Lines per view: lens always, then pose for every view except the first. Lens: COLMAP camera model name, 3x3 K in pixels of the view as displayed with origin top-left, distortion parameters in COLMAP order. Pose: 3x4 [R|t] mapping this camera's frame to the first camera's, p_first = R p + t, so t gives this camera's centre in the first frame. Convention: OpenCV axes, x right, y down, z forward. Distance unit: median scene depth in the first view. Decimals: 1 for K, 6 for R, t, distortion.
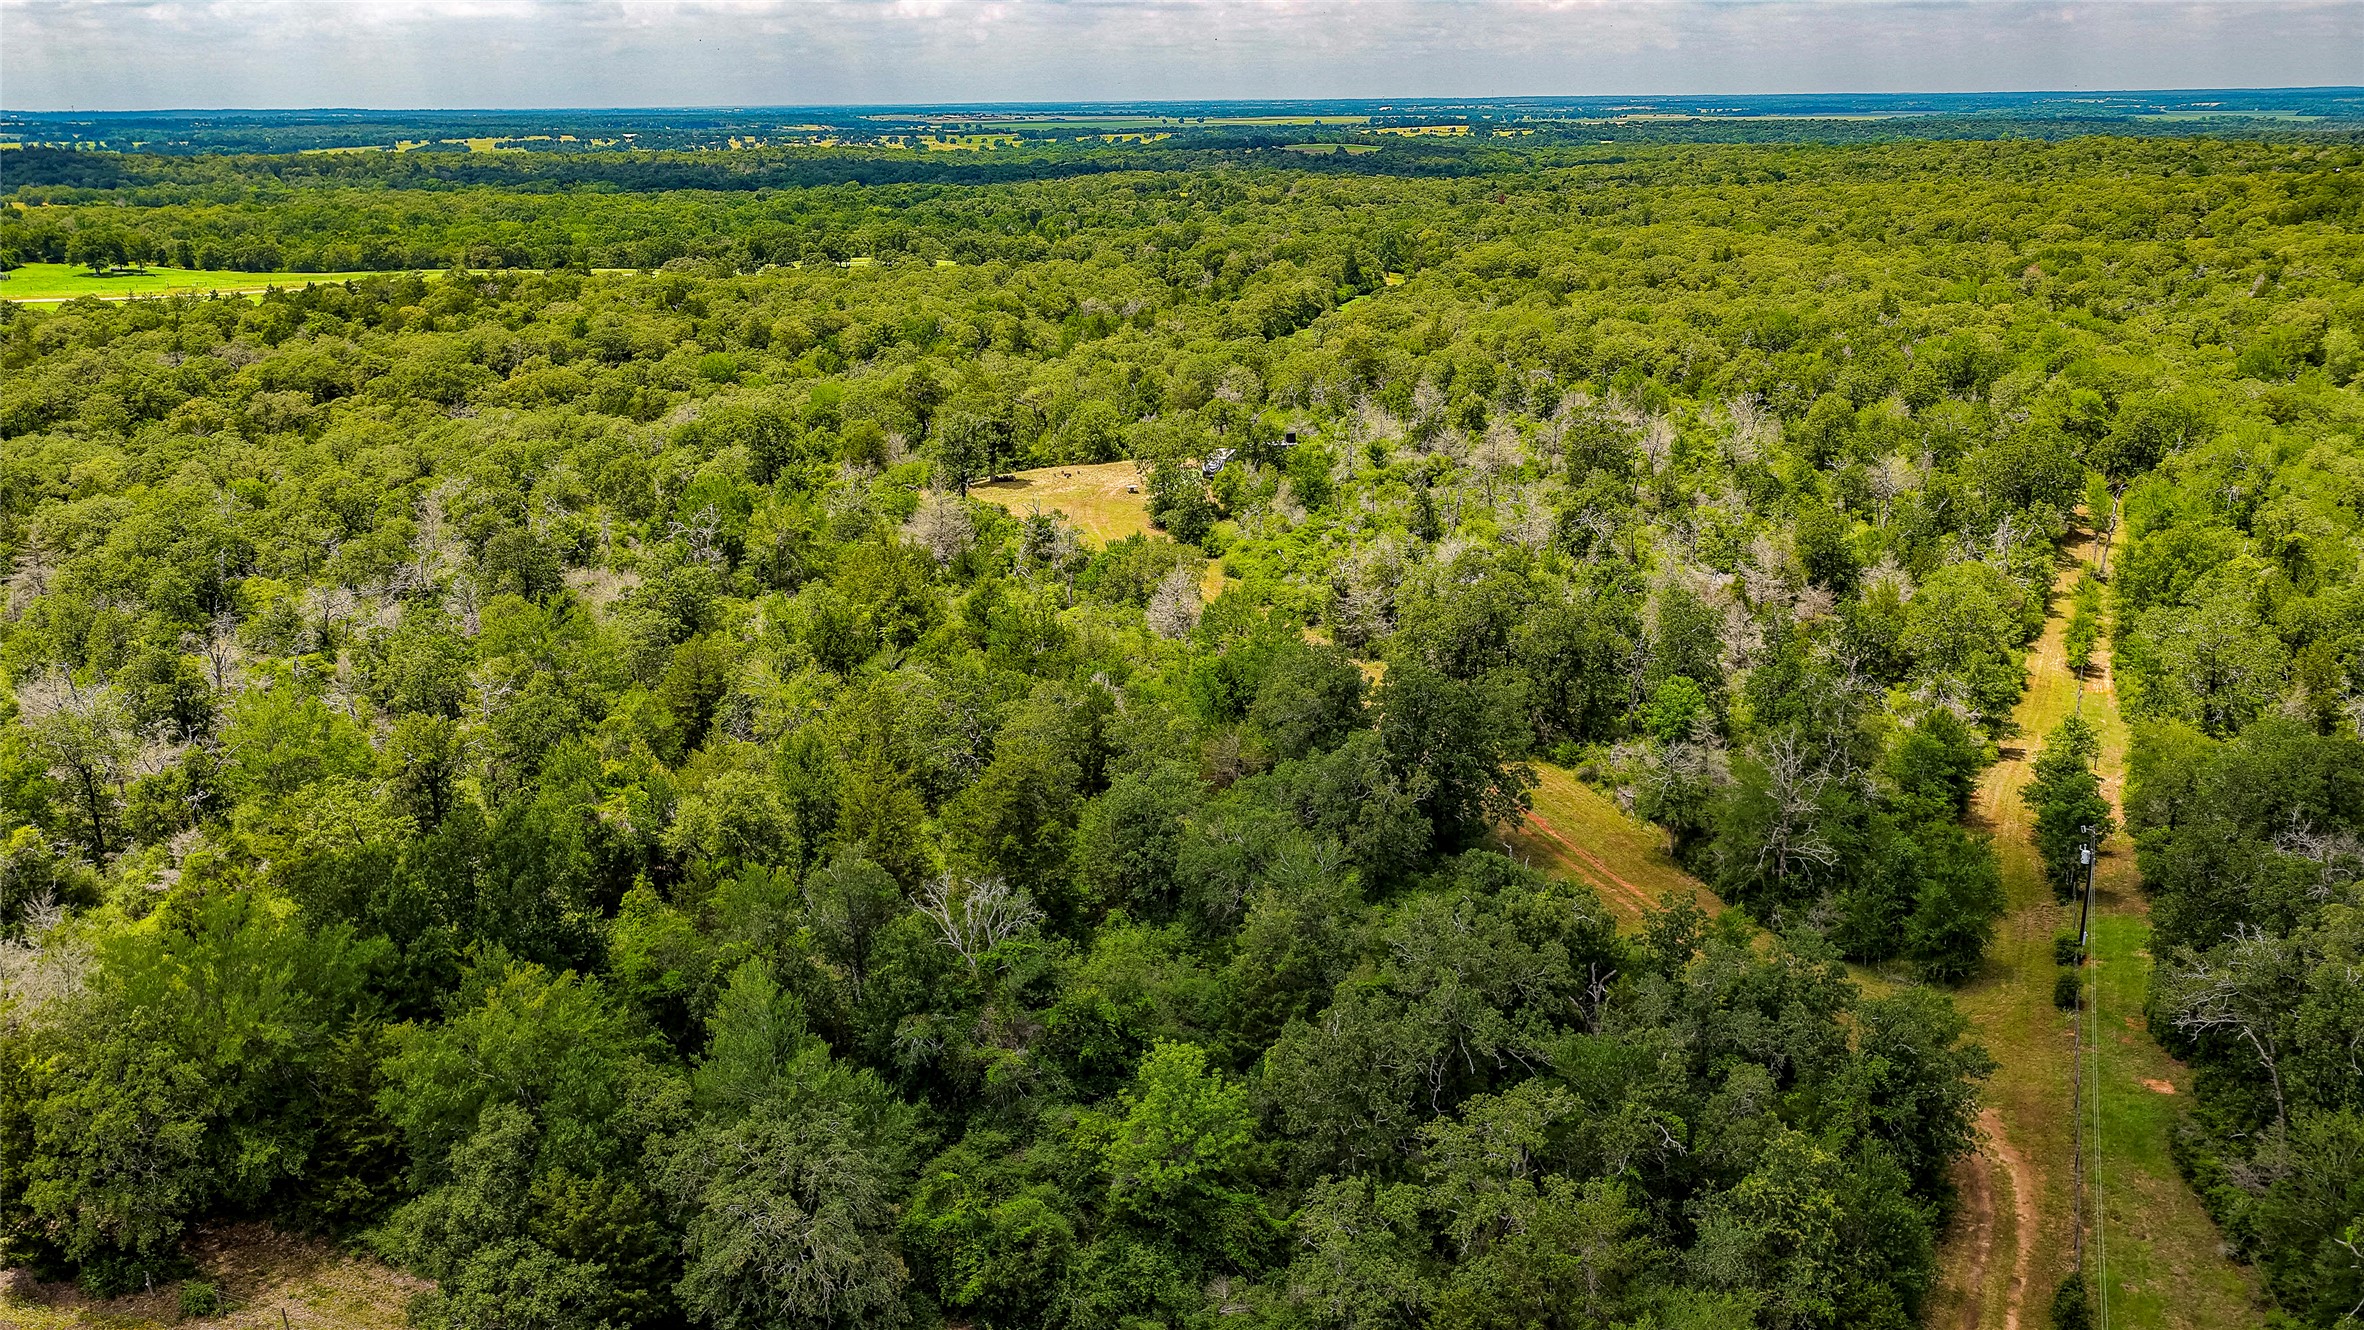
lens RADIAL K [[1980.5, 0, 1197.7], [0, 1980.5, 649.7], [0, 0, 1]] dist [-0.014757, 0.038047]
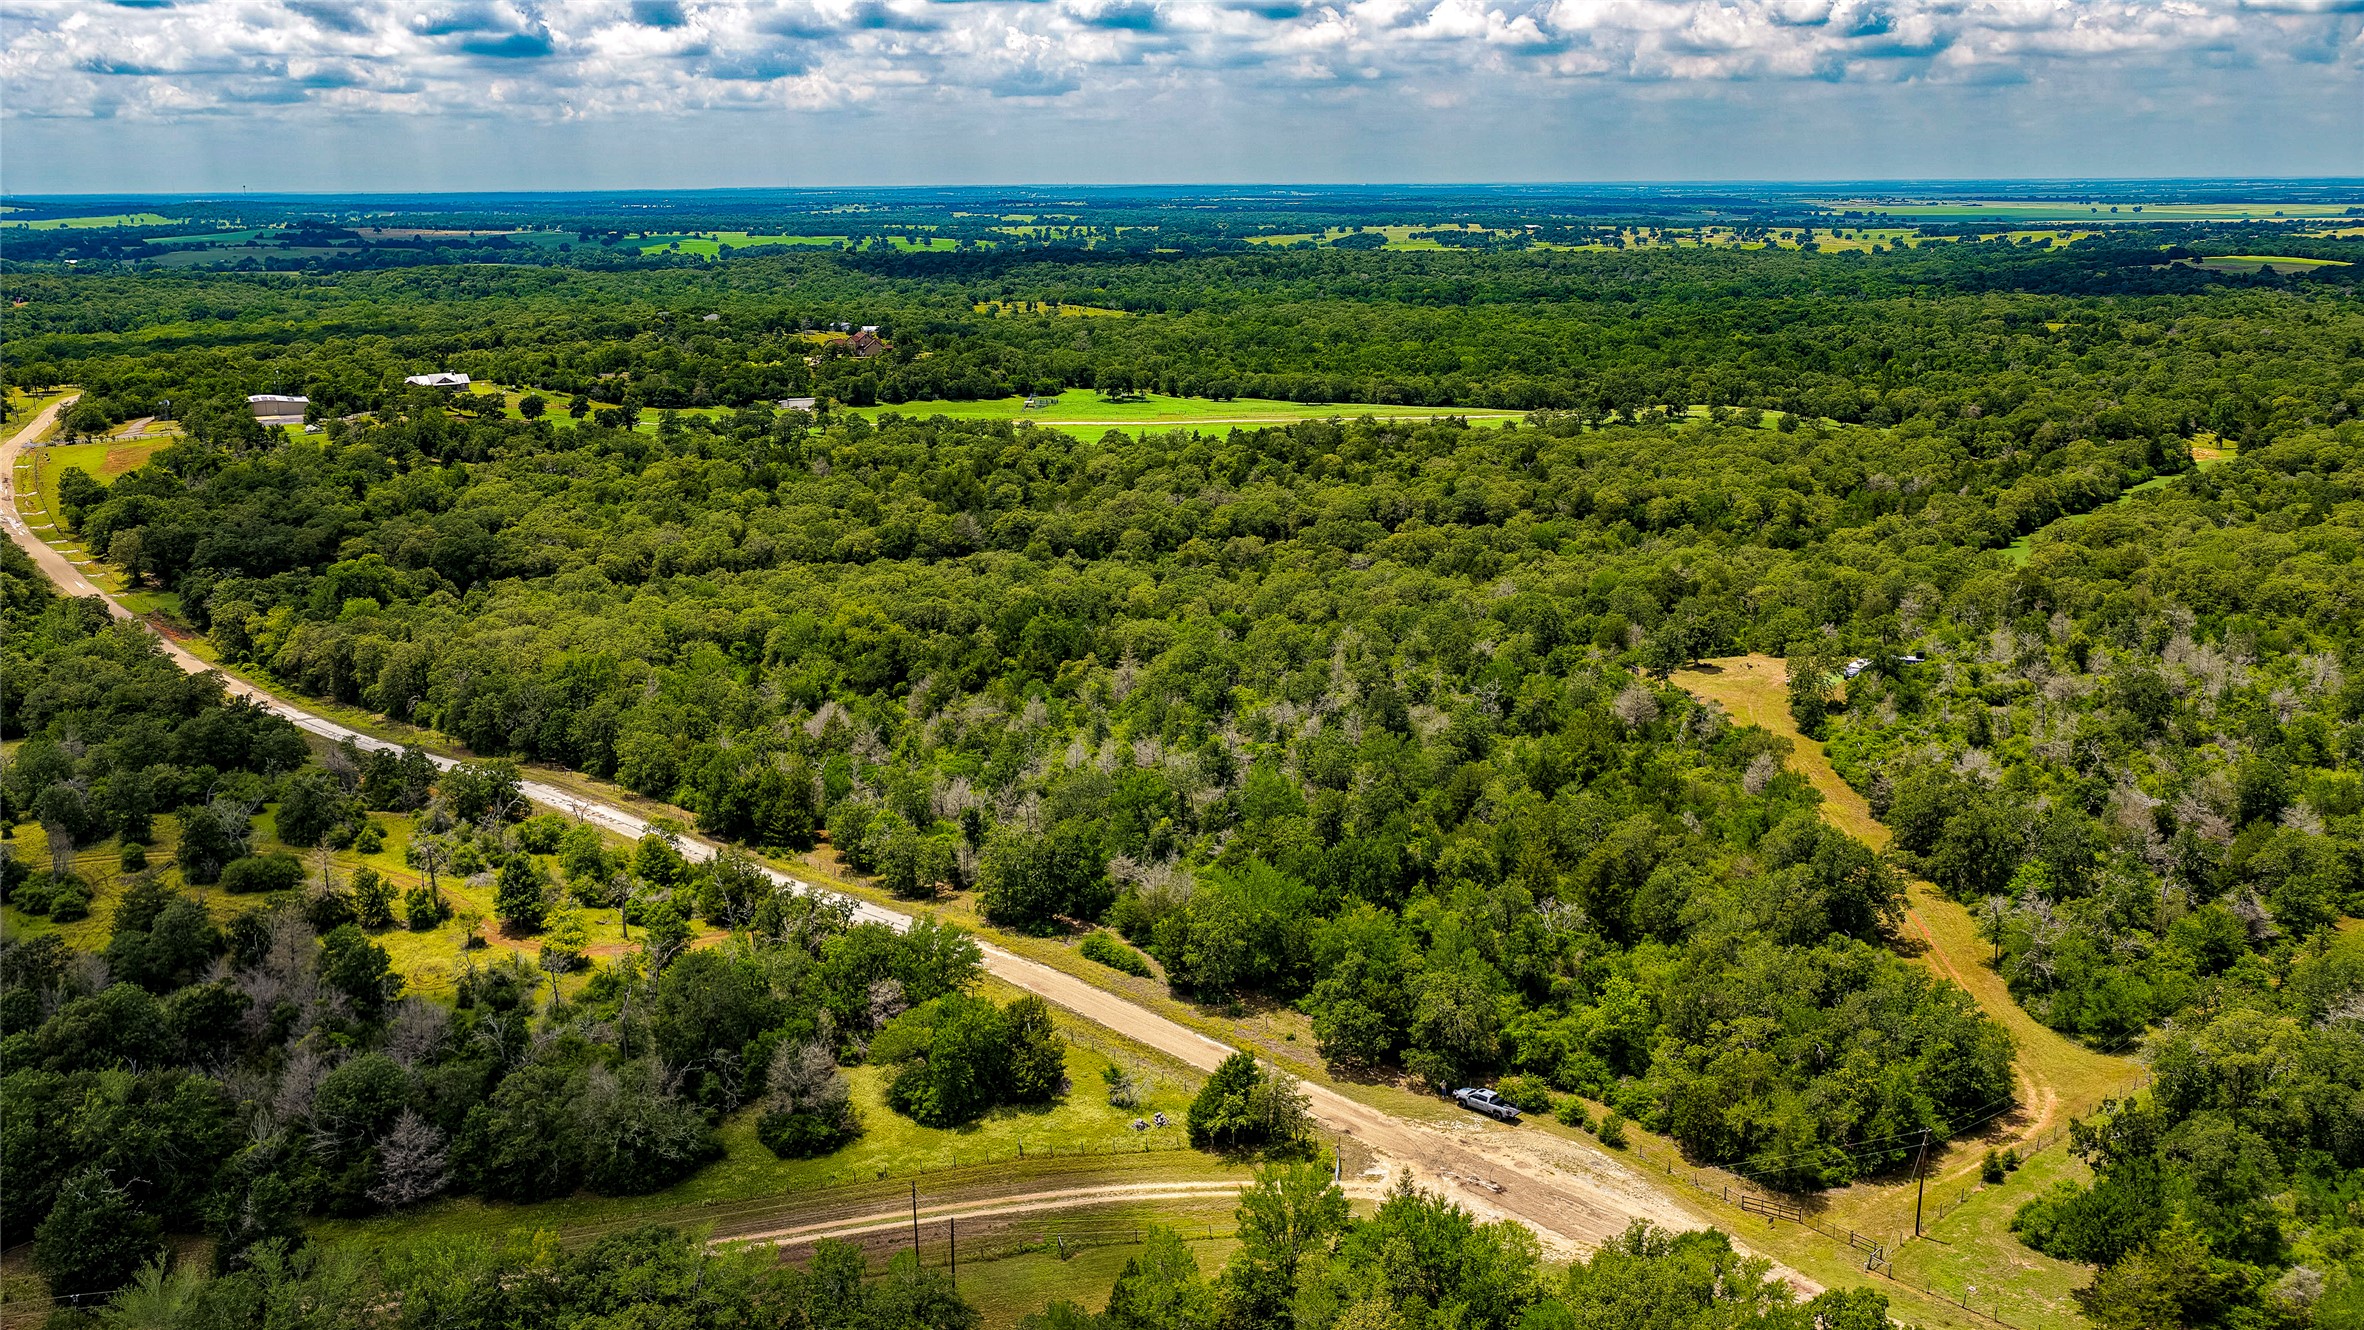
lens RADIAL K [[1980.5, 0, 1187.4], [0, 1980.5, 663.2], [0, 0, 1]] dist [-0.014757, 0.038047]
pose [[0.904211, 0.104615, -0.414075, 0.182089], [-0.116478, 0.993187, -0.003426, -0.042445], [0.410896, 0.051329, 0.910236, -0.551759]]
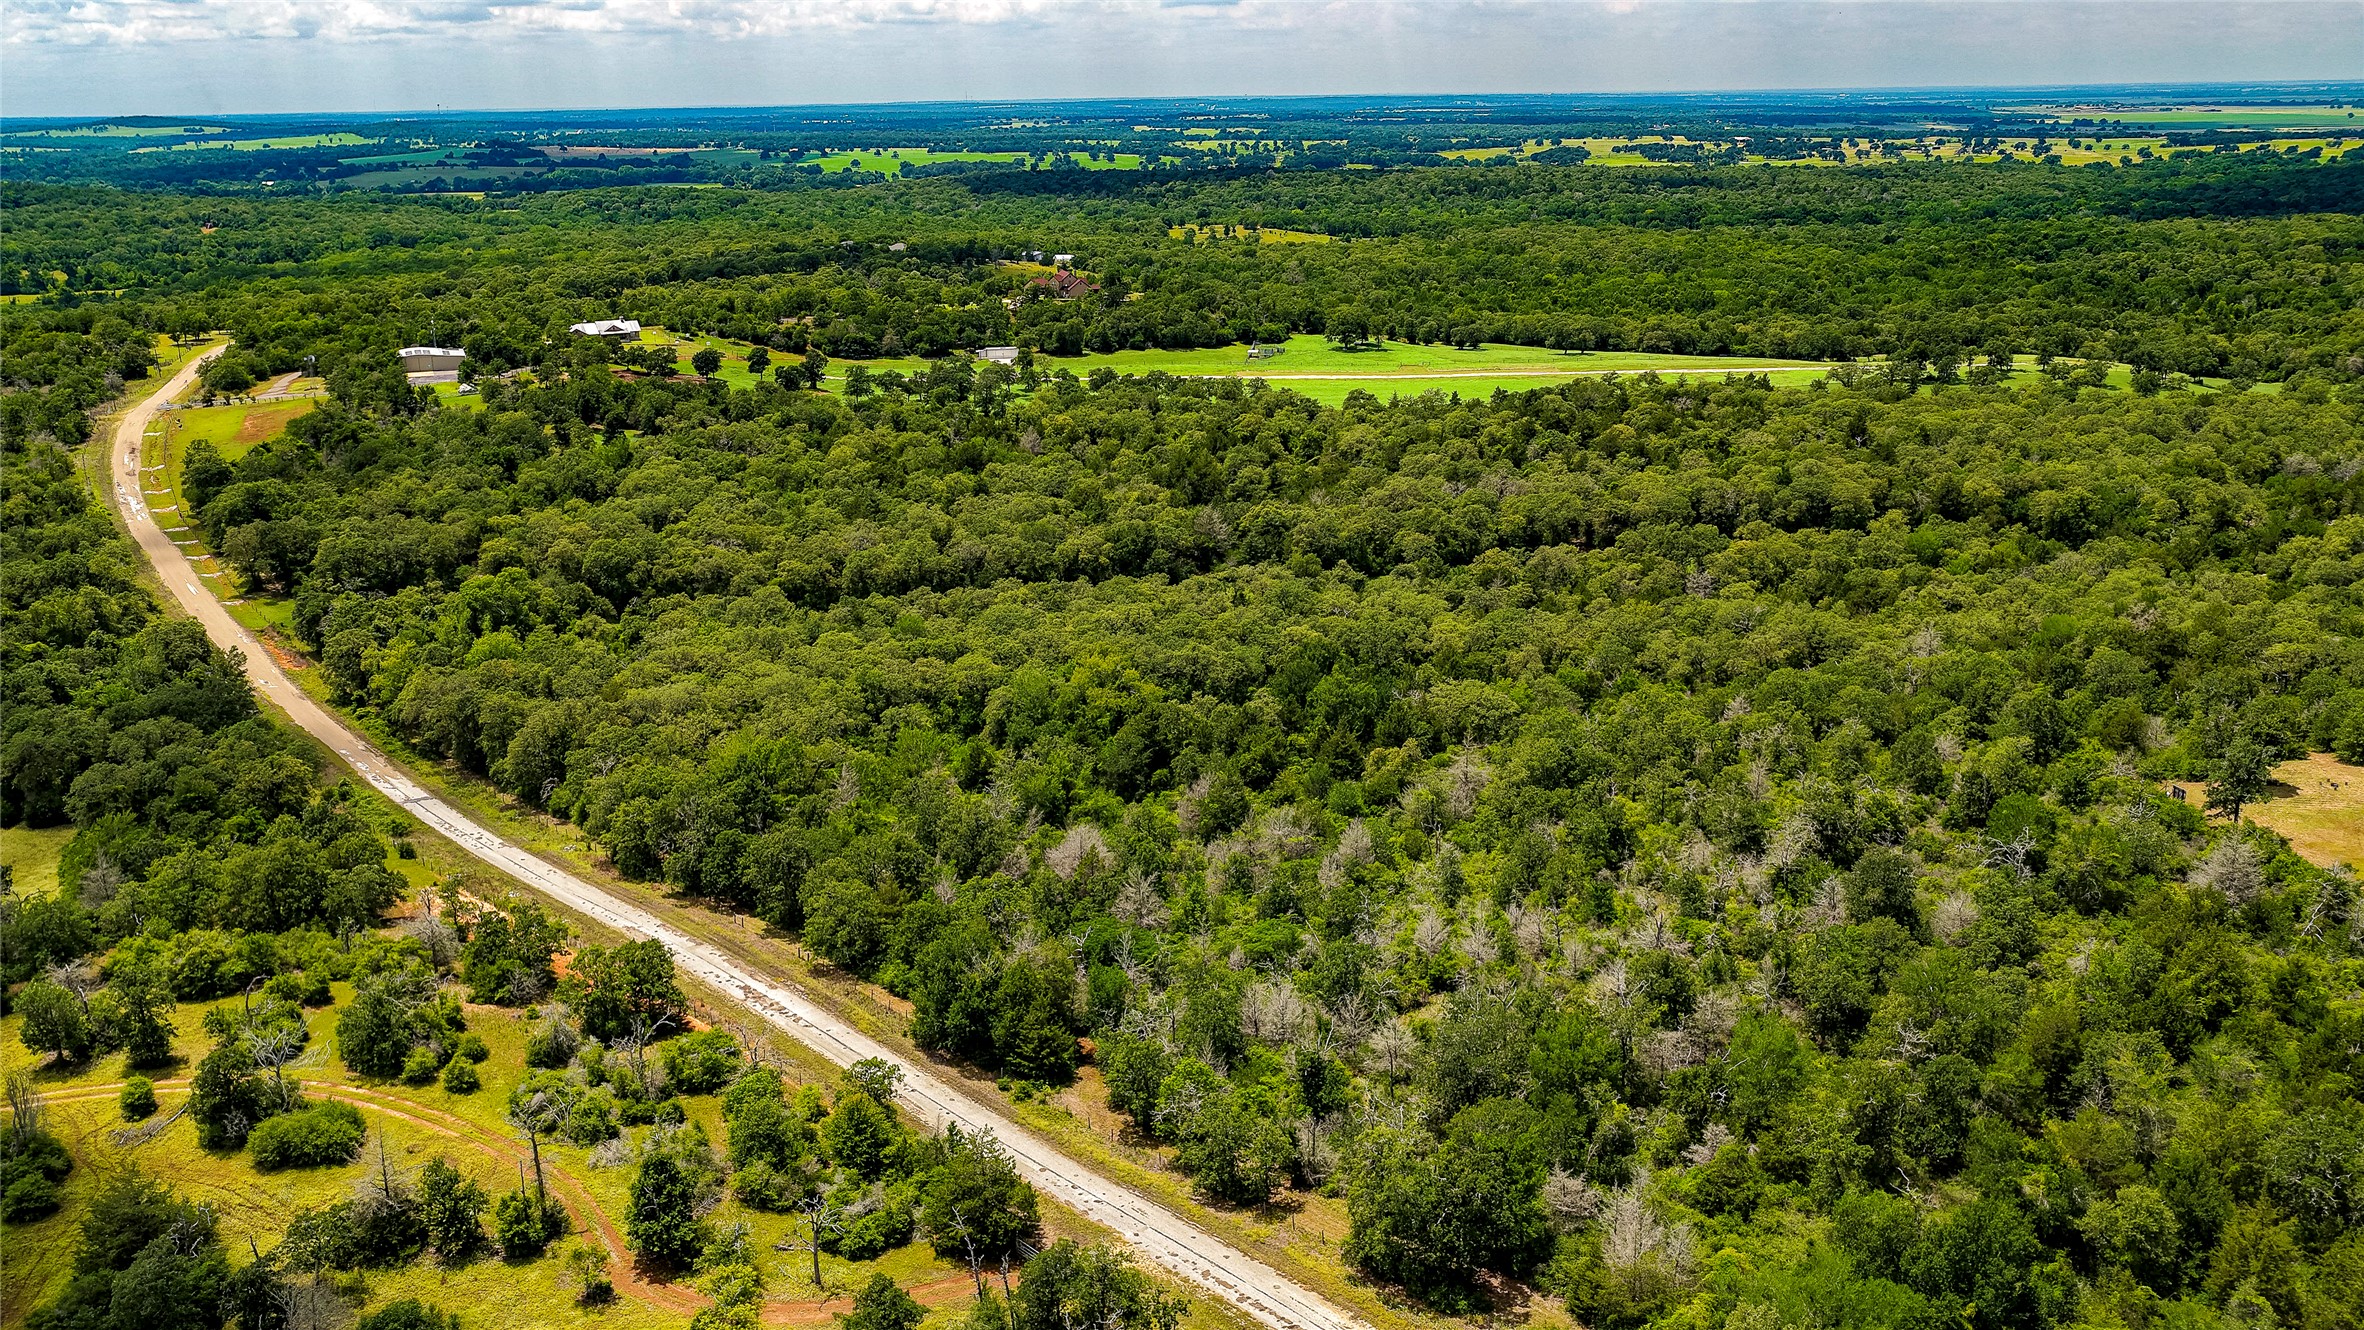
lens RADIAL K [[1980.5, 0, 1185.4], [0, 1980.5, 670.8], [0, 0, 1]] dist [-0.014757, 0.038047]
pose [[0.863538, 0.138644, -0.484851, -0.103004], [-0.129544, 0.990187, 0.052424, -0.140370], [0.487361, 0.017539, 0.873024, -0.243368]]
